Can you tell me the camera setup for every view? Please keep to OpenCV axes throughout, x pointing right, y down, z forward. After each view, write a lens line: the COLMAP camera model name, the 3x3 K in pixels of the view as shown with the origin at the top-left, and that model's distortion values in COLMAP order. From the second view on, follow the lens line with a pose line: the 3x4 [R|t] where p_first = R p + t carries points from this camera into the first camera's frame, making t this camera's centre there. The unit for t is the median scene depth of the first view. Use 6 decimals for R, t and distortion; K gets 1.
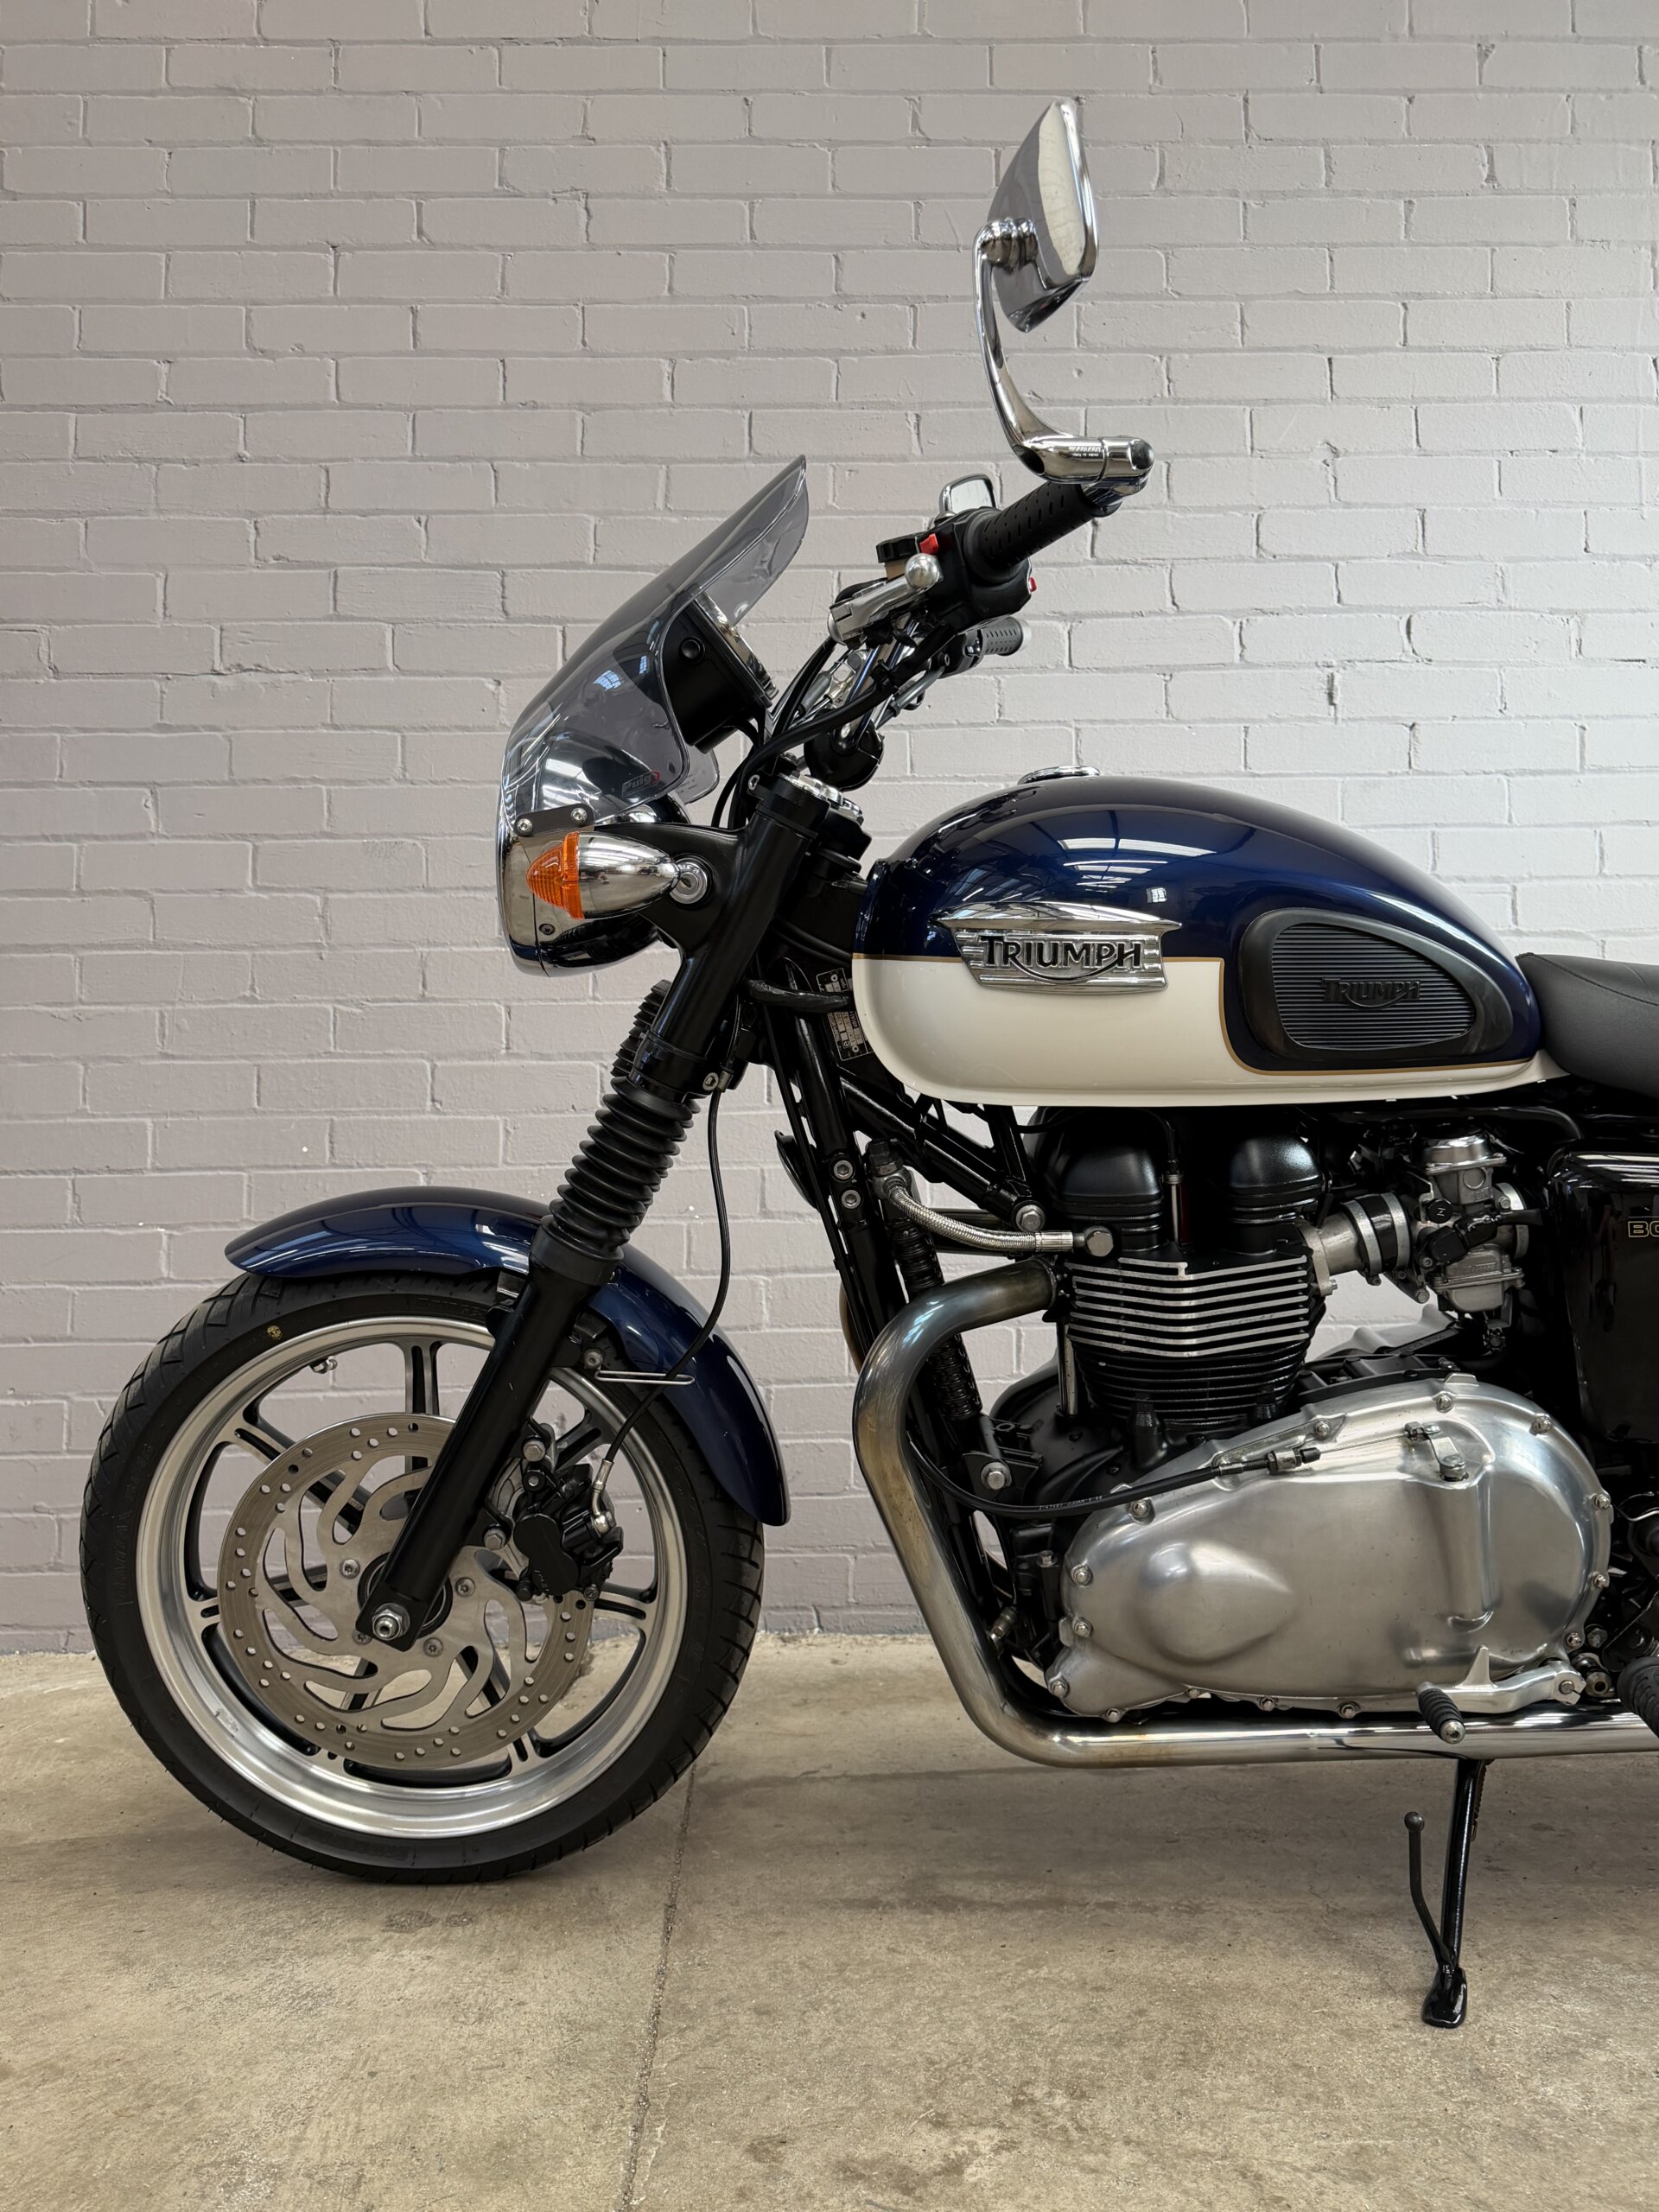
lens RADIAL K [[1708.2, 0, 822.9], [0, 1708.2, 1112.2], [0, 0, 1]] dist [0.033385, -0.046653]
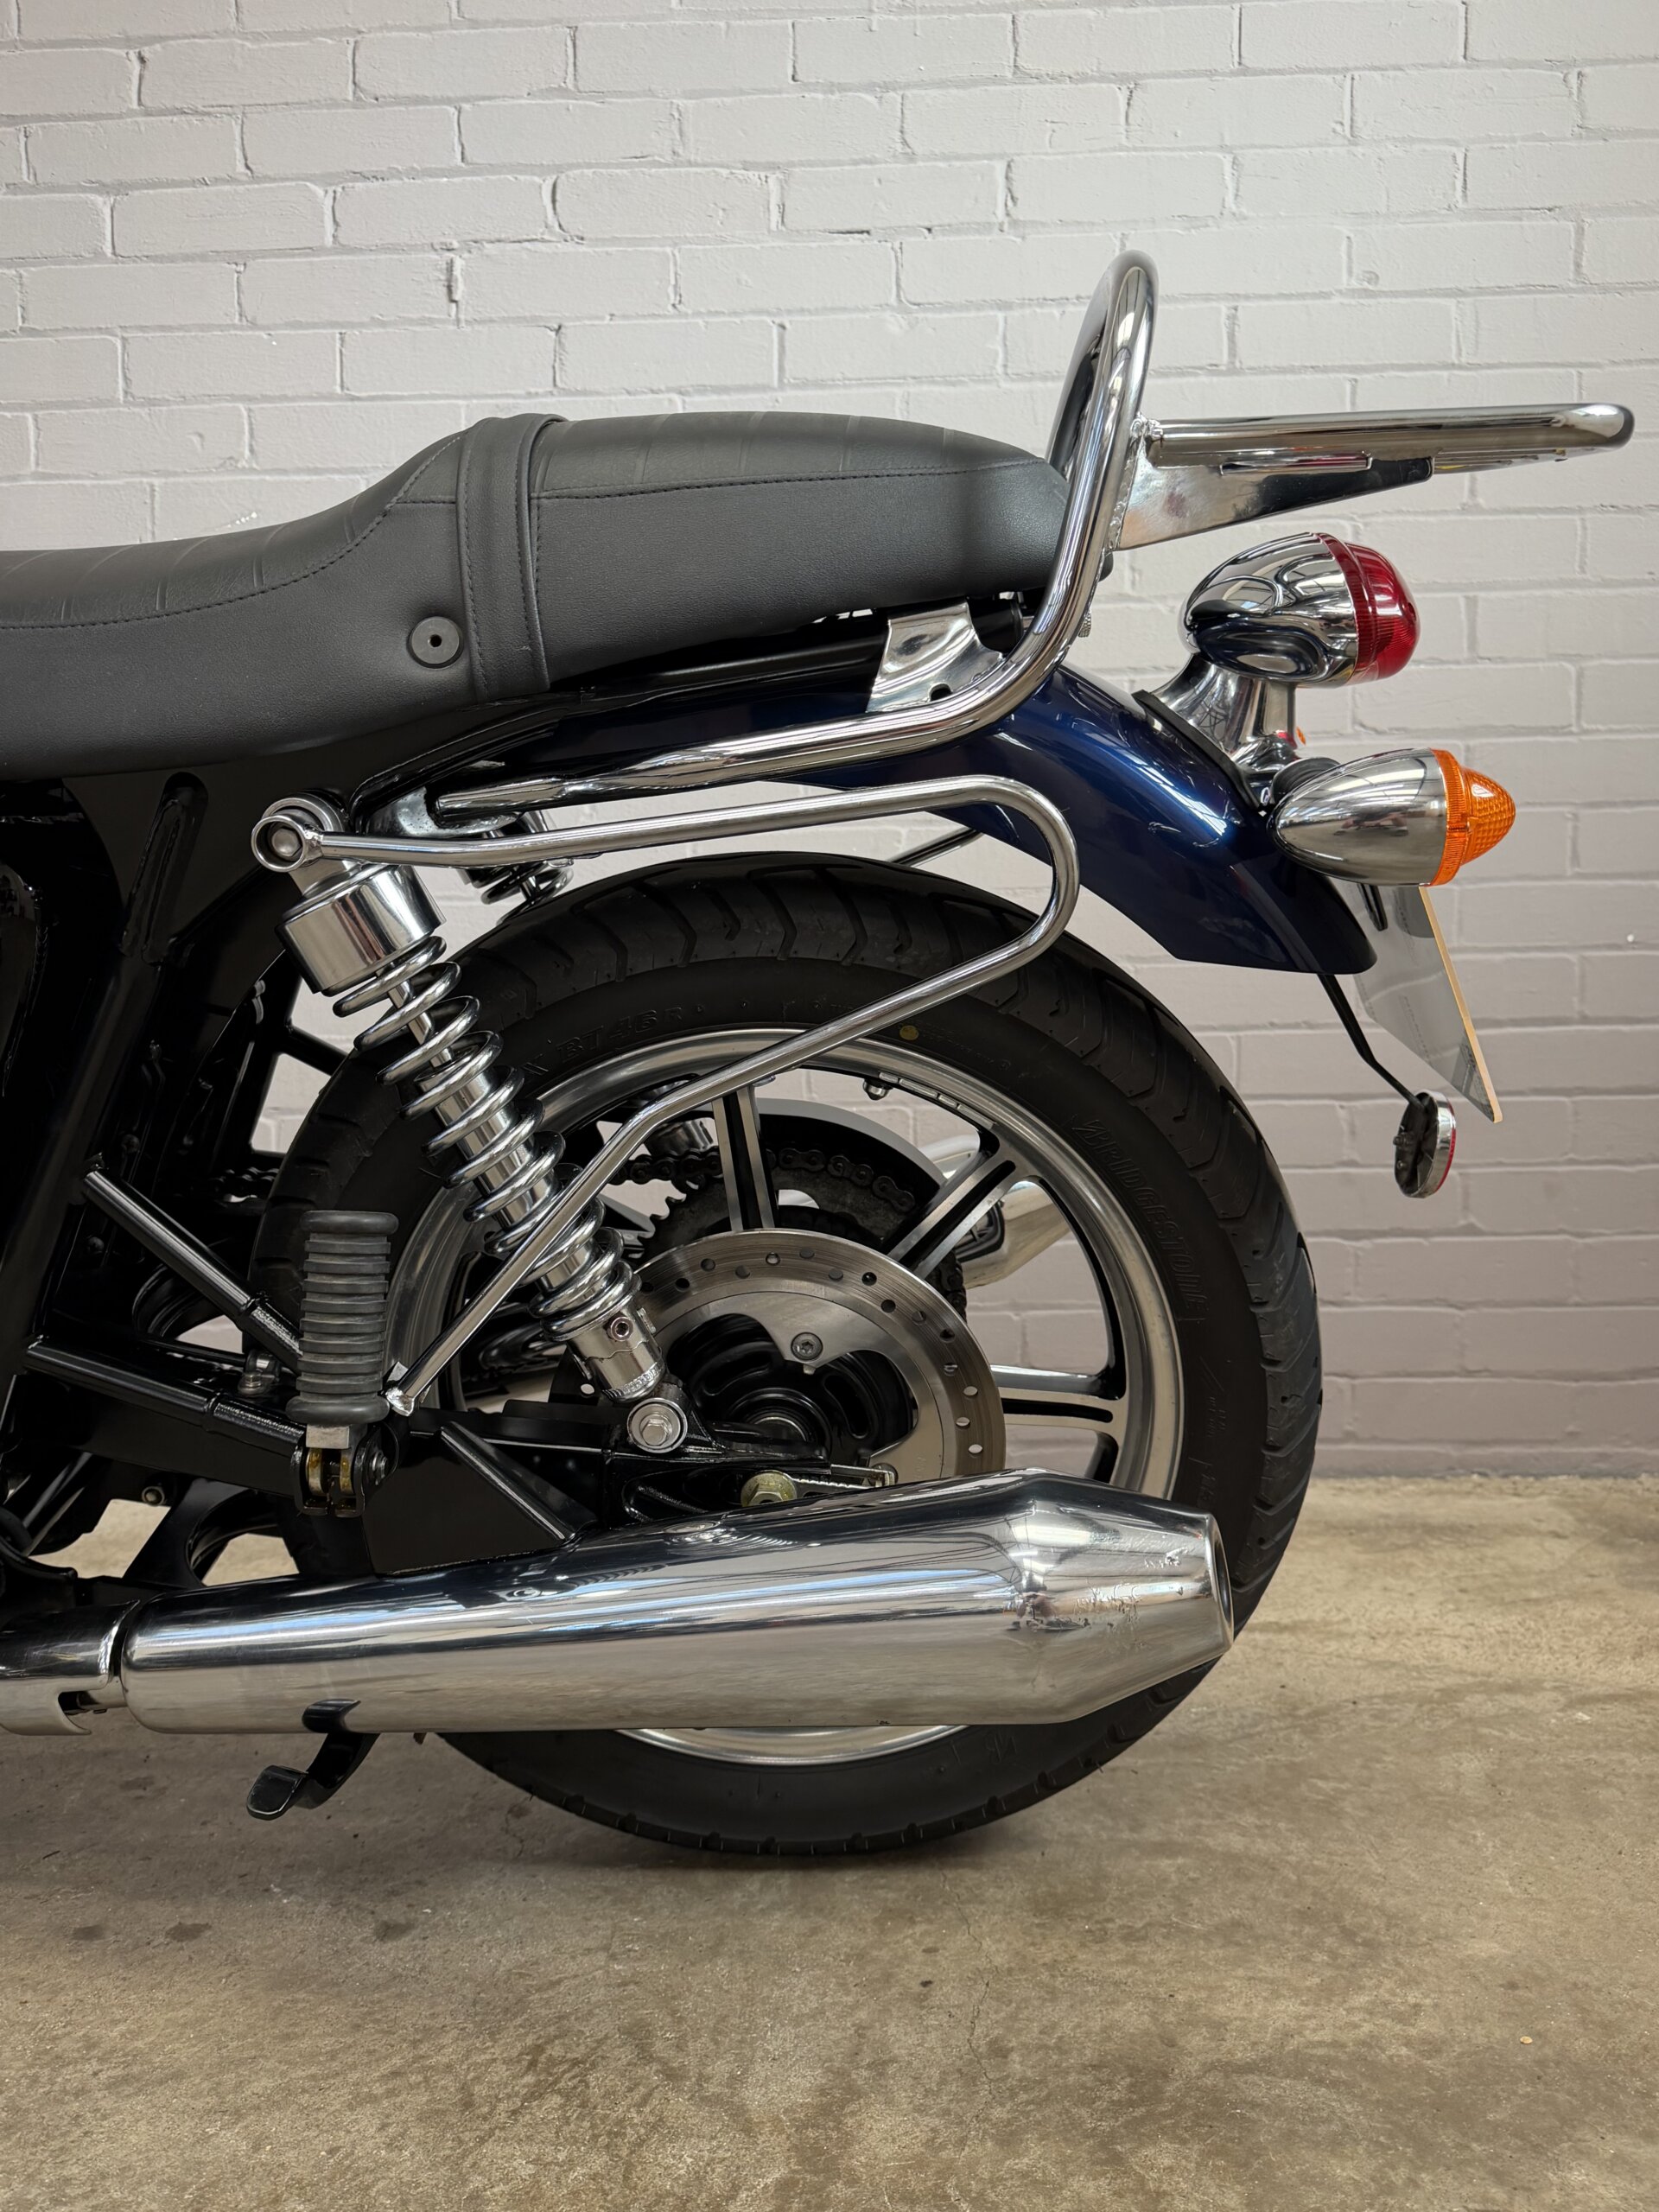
lens RADIAL K [[1723.9, 0, 828.3], [0, 1723.9, 1109.2], [0, 0, 1]] dist [0.003445, -0.006512]
pose [[0.998672, -0.000842, -0.051507, 0.504601], [0.006931, 0.992972, 0.118145, 0.028481], [0.051046, -0.118345, 0.991660, 0.210110]]
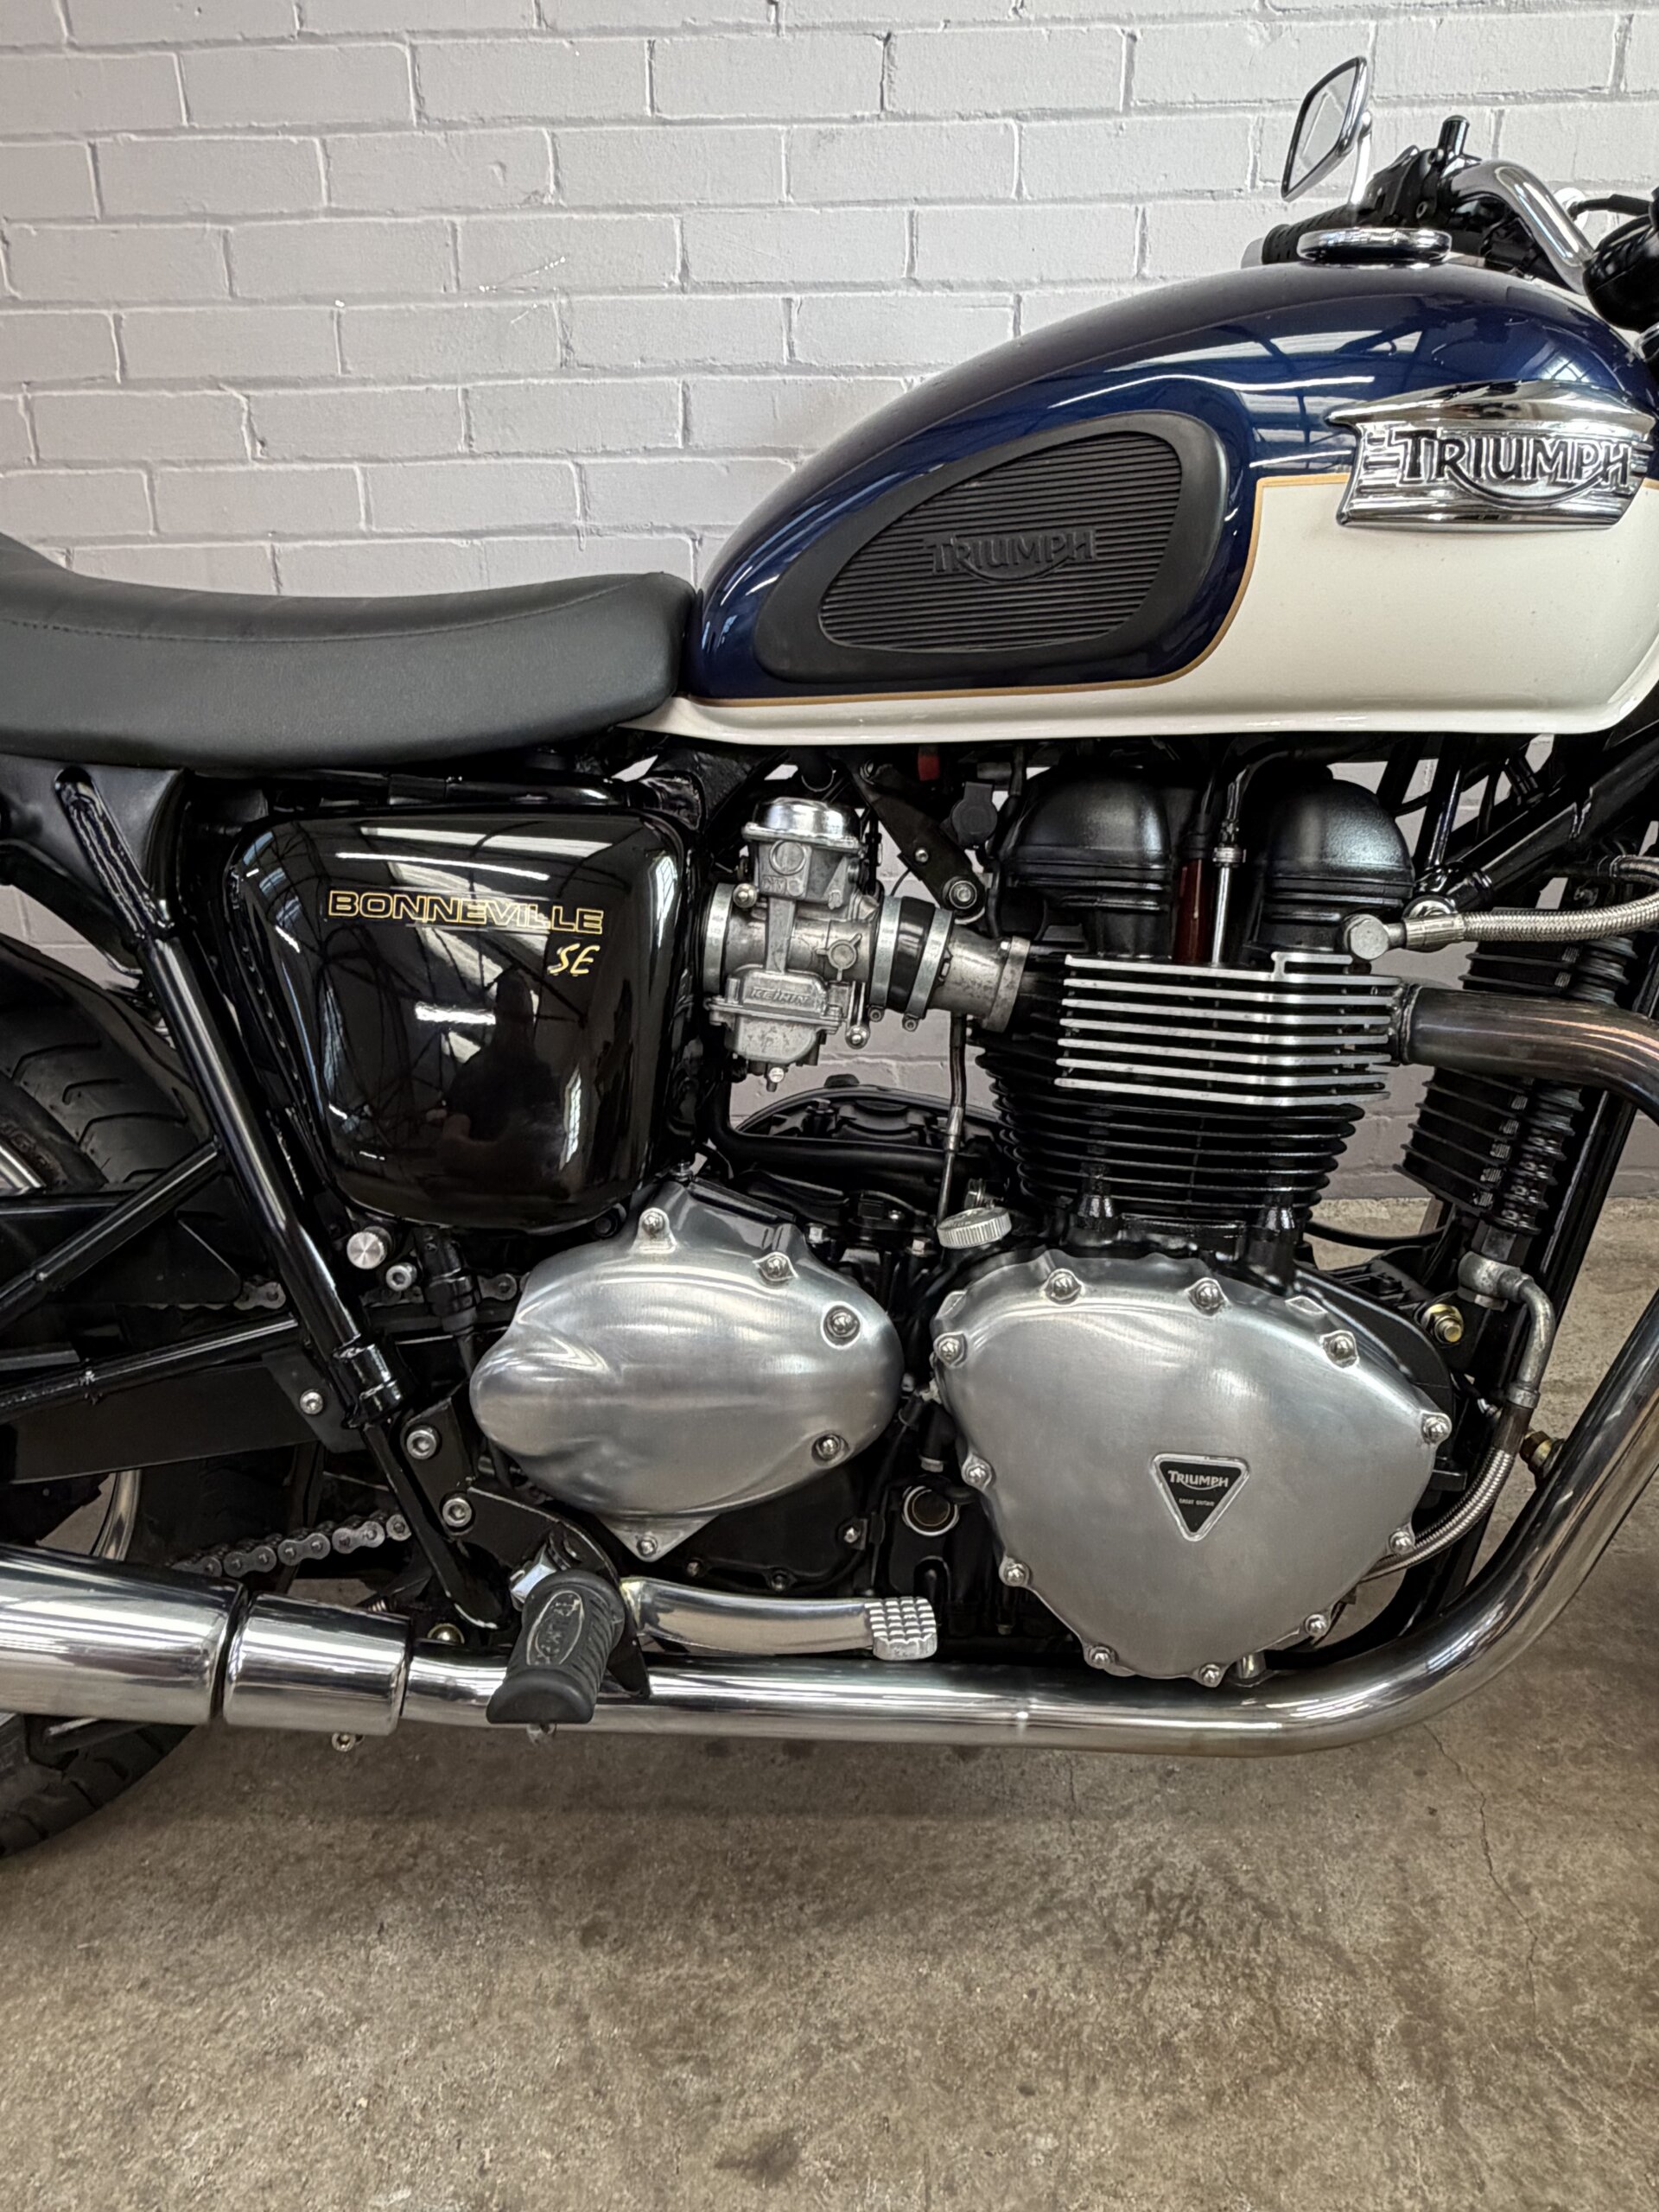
lens RADIAL K [[1530.3, 0, 827.8], [0, 1530.3, 1087.0], [0, 0, 1]] dist [-0.001186, 0.001901]
pose [[0.998929, 0.013081, -0.044386, 0.354582], [0.006084, 0.913756, 0.406218, -0.088454], [0.045871, -0.406053, 0.912698, 0.258443]]
